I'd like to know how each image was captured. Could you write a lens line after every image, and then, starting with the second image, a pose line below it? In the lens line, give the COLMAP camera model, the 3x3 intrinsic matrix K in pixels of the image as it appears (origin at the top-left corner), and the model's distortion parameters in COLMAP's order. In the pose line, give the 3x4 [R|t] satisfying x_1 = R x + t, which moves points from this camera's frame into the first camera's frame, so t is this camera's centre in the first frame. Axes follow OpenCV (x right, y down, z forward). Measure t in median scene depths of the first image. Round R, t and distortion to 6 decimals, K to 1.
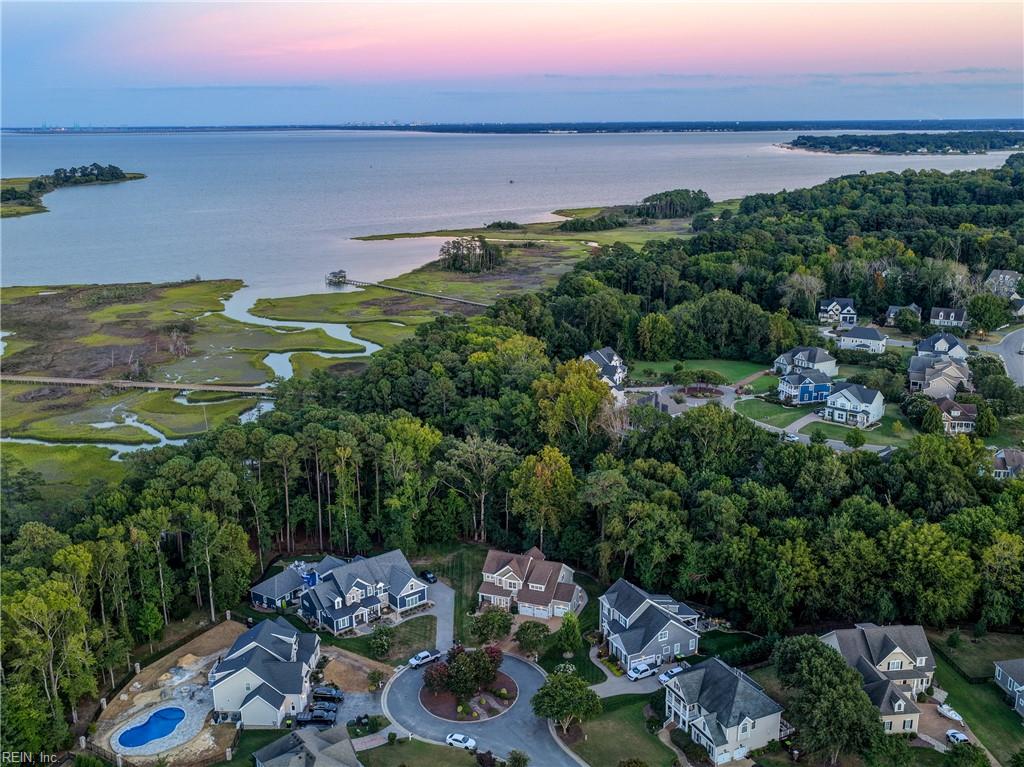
lens RADIAL K [[983.3, 0, 512.0], [0, 983.3, 383.5], [0, 0, 1]] dist [-0.005870, 0.013880]
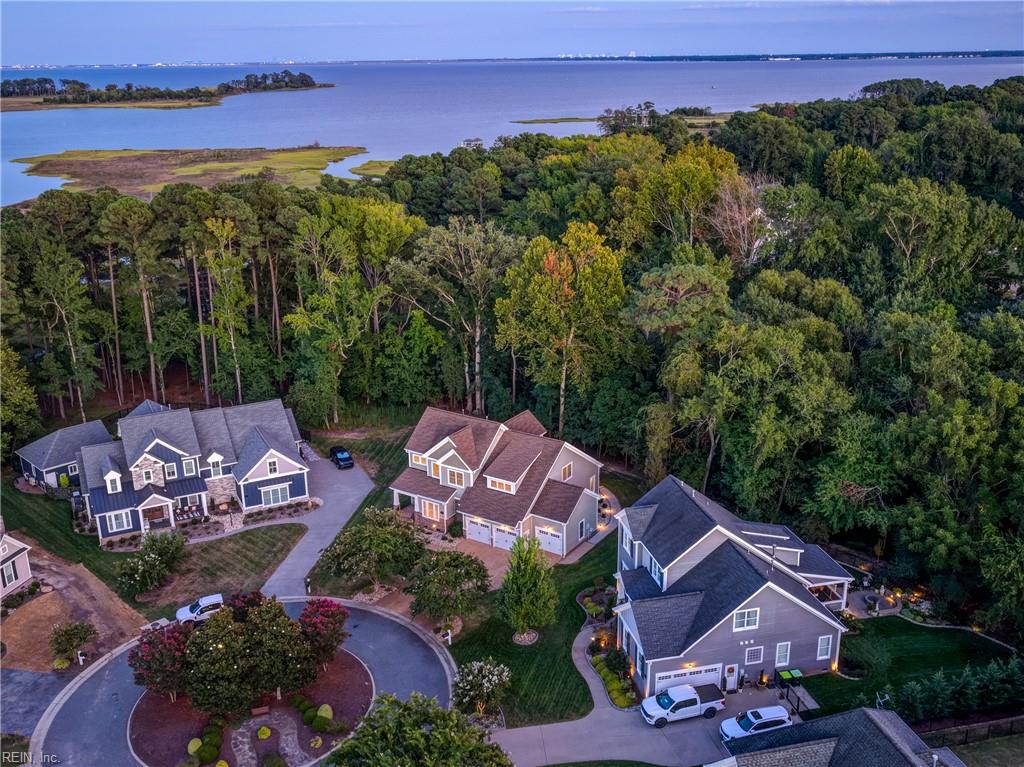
lens RADIAL K [[983.3, 0, 512.0], [0, 983.3, 383.5], [0, 0, 1]] dist [-0.005870, 0.013880]
pose [[0.977885, 0.061402, -0.199928, 0.120697], [-0.049456, 0.996710, 0.064209, 0.127299], [0.203213, -0.052901, 0.977705, 0.538694]]
